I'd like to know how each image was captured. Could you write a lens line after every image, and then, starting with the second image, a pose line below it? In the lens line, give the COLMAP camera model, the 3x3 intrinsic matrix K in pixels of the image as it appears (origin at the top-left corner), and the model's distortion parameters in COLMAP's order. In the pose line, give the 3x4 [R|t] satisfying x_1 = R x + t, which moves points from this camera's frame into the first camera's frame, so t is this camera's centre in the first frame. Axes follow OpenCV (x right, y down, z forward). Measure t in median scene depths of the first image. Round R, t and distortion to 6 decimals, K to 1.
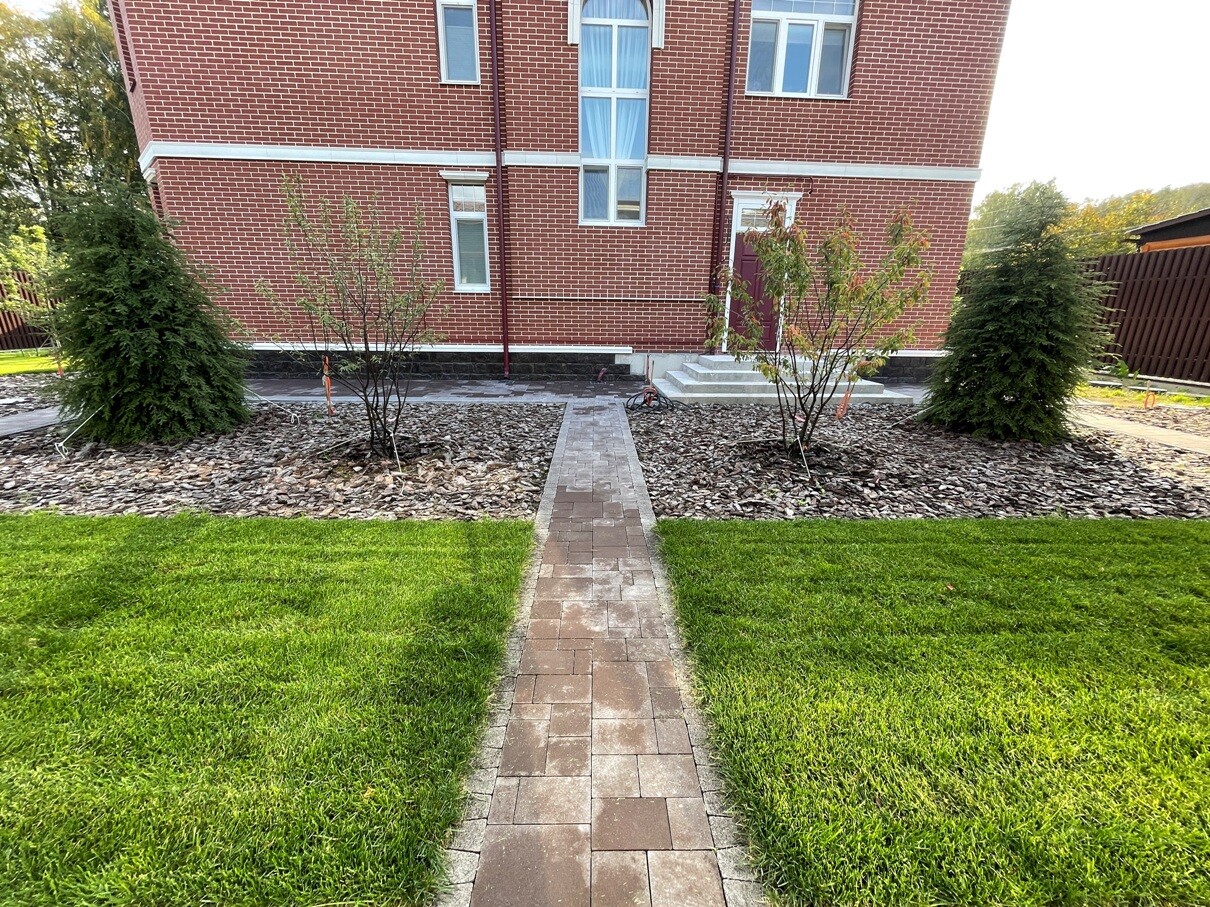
lens RADIAL K [[487.7, 0, 605.0], [0, 487.7, 453.5], [0, 0, 1]] dist [-0.002396, -0.000122]
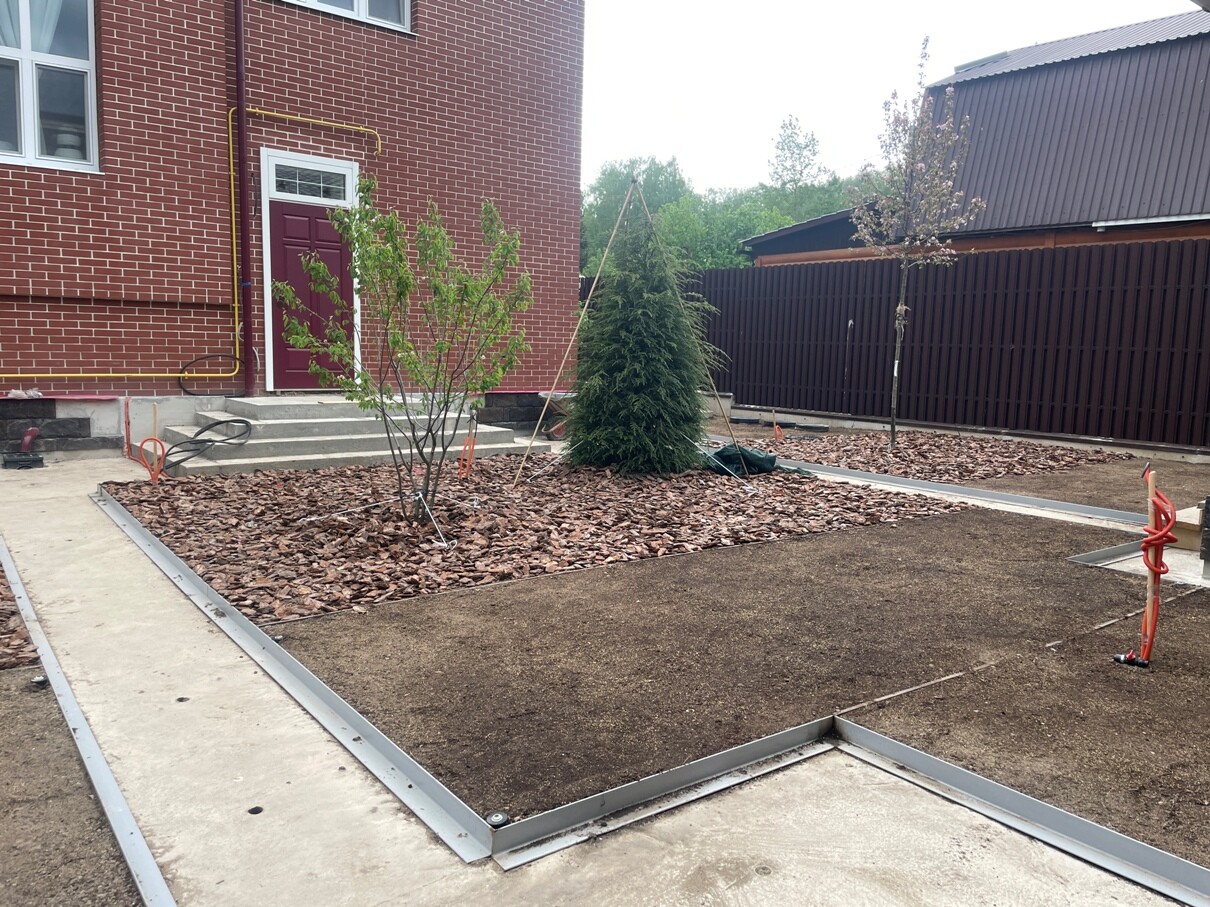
lens RADIAL K [[921.6, 0, 605.0], [0, 921.6, 453.5], [0, 0, 1]] dist [0.028321, 0.000946]
pose [[0.813167, -0.062236, 0.578693, -0.082083], [0.146978, 0.984000, -0.100704, 0.040290], [-0.563167, 0.166944, 0.809304, -0.129496]]
